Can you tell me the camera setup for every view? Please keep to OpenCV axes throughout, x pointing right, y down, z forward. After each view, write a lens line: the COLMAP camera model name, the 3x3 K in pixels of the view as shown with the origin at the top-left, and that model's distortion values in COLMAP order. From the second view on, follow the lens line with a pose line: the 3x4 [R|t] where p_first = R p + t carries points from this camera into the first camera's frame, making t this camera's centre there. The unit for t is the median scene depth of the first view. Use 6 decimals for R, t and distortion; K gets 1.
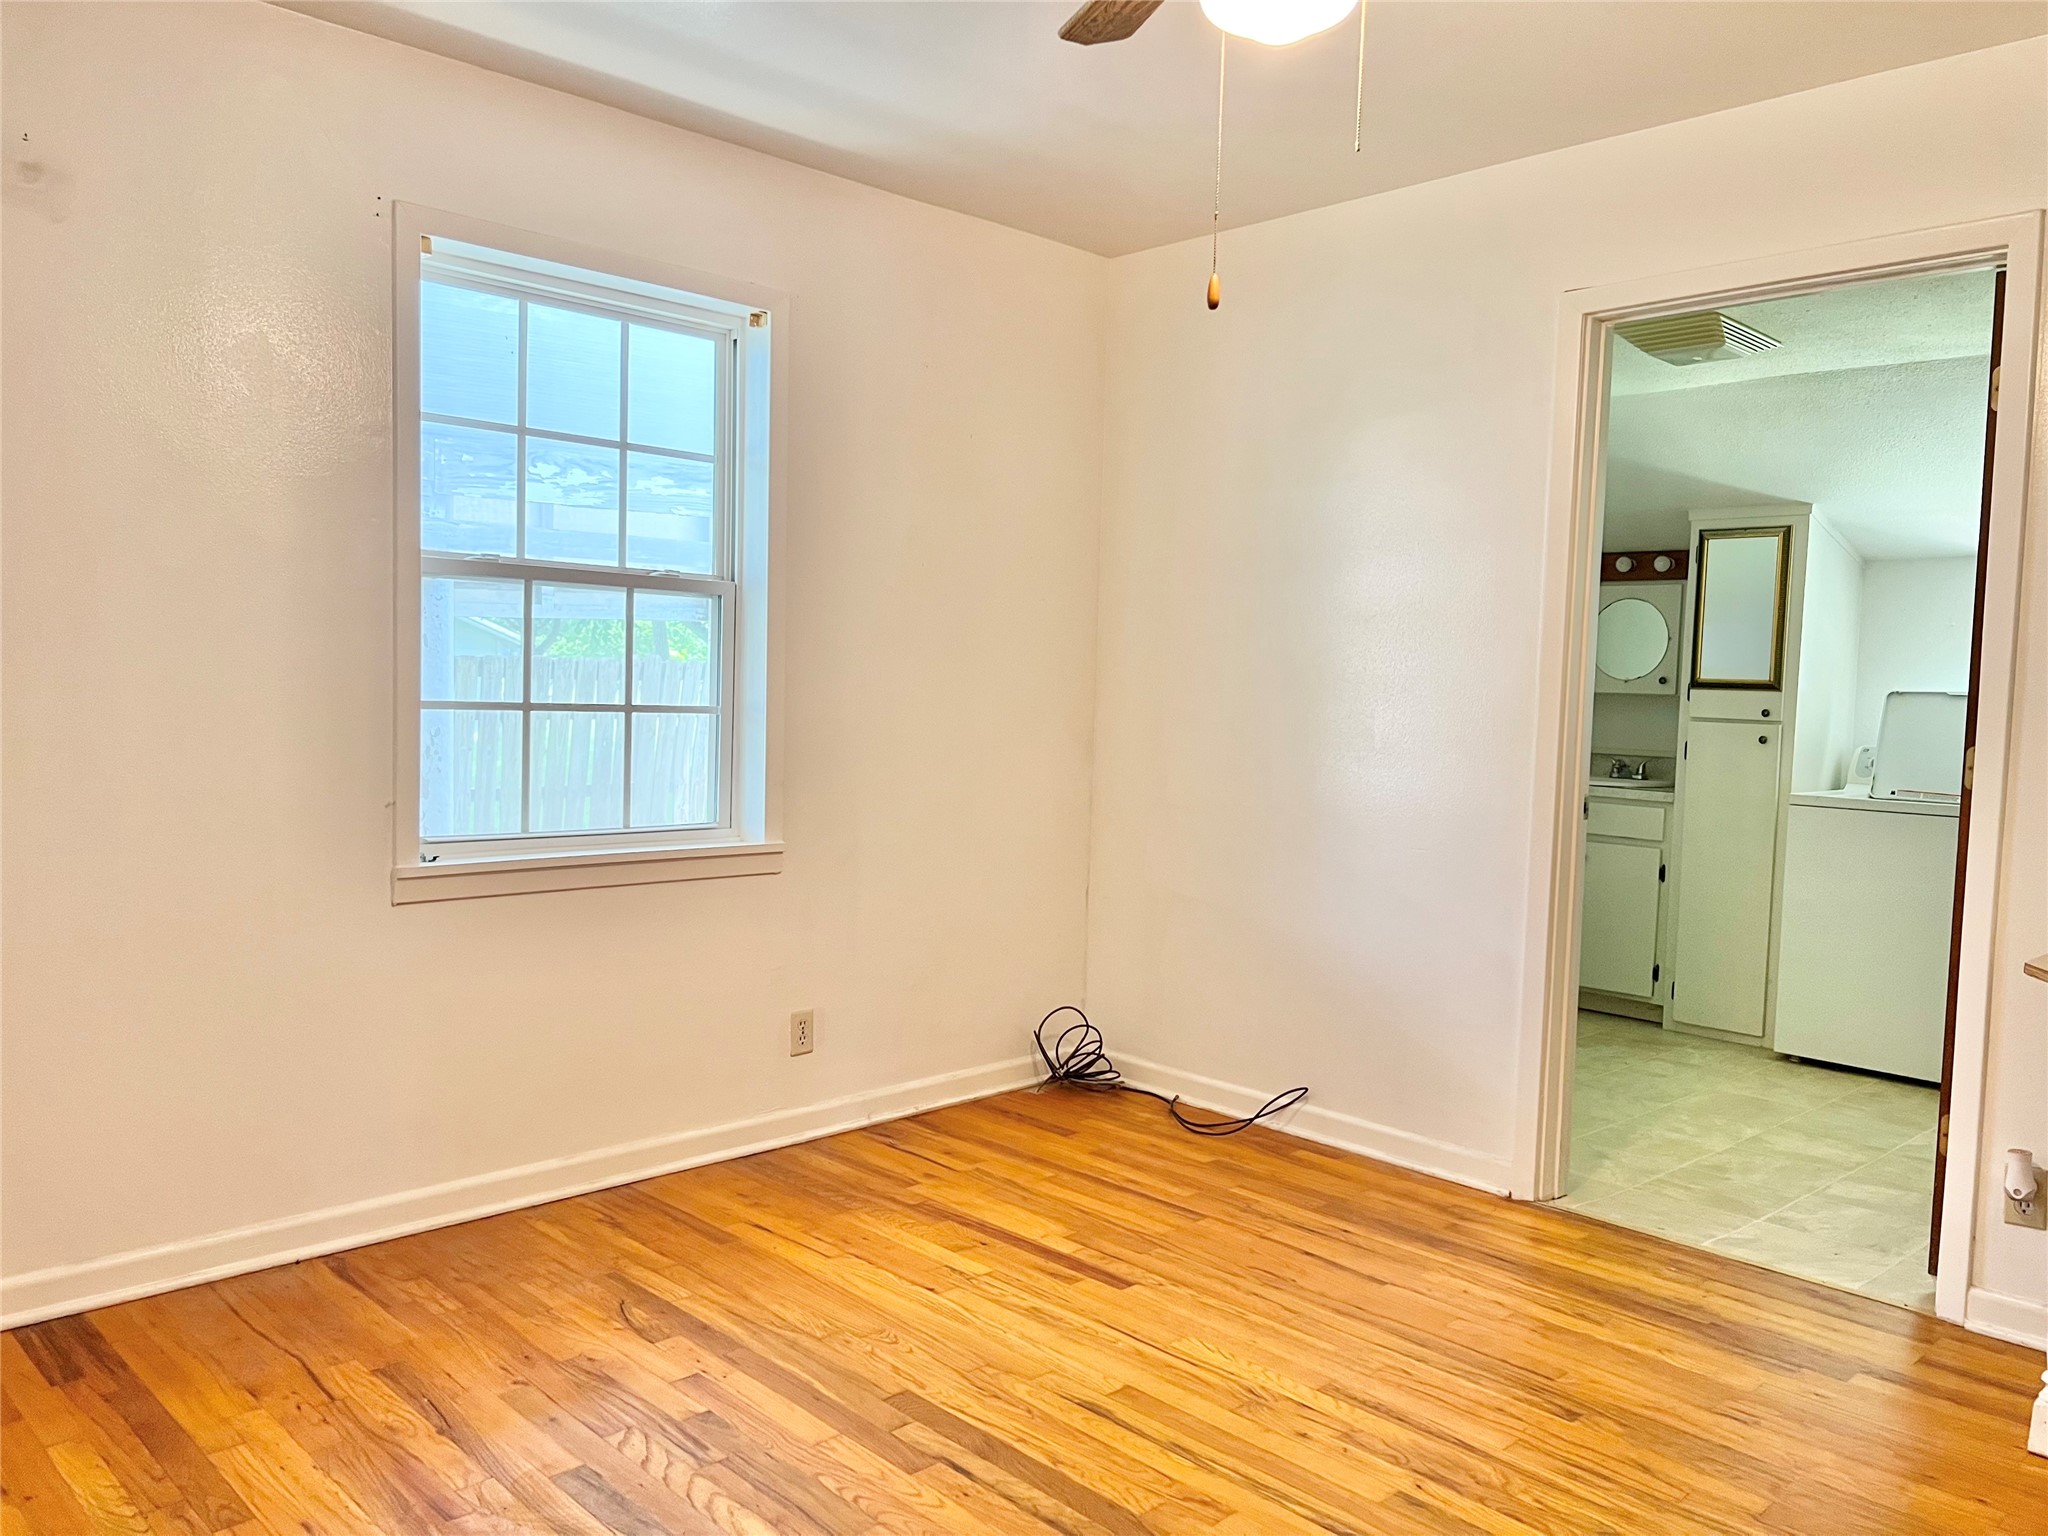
lens RADIAL K [[1525.4, 0, 1018.4], [0, 1525.4, 763.9], [0, 0, 1]] dist [0.079126, -0.090505]
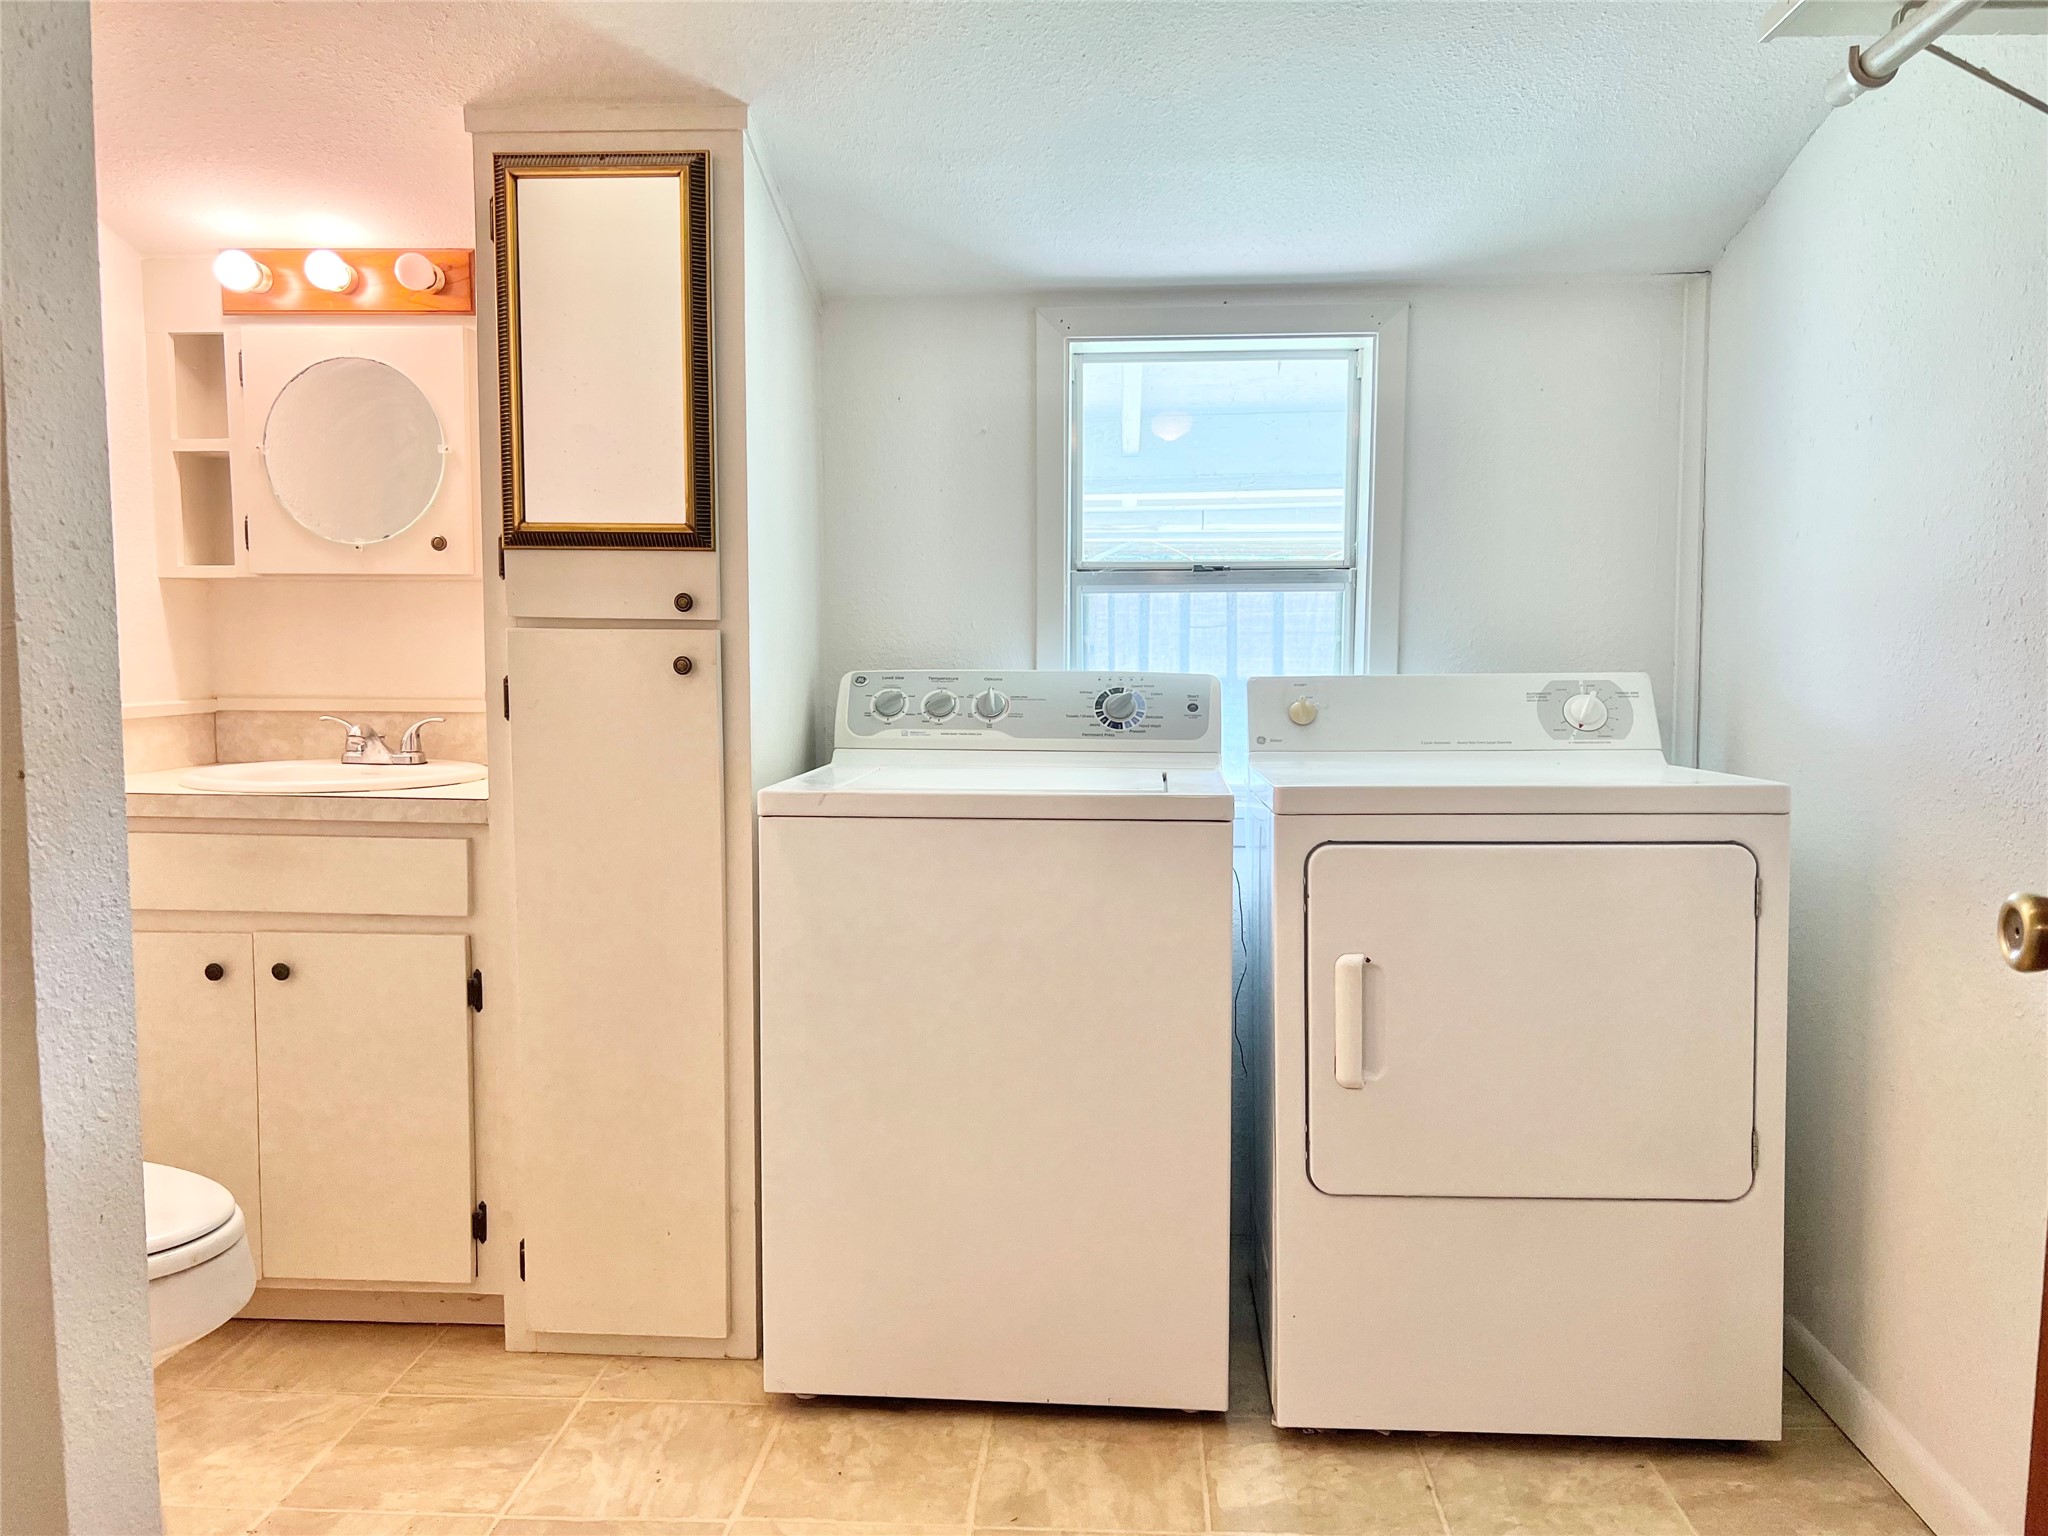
lens RADIAL K [[1571.2, 0, 1025.5], [0, 1571.2, 763.3], [0, 0, 1]] dist [0.010243, 0.004253]
pose [[0.724511, -0.088067, 0.683614, 0.246695], [0.061160, 0.996106, 0.063505, -0.010331], [-0.686544, -0.004200, 0.727076, 0.606382]]
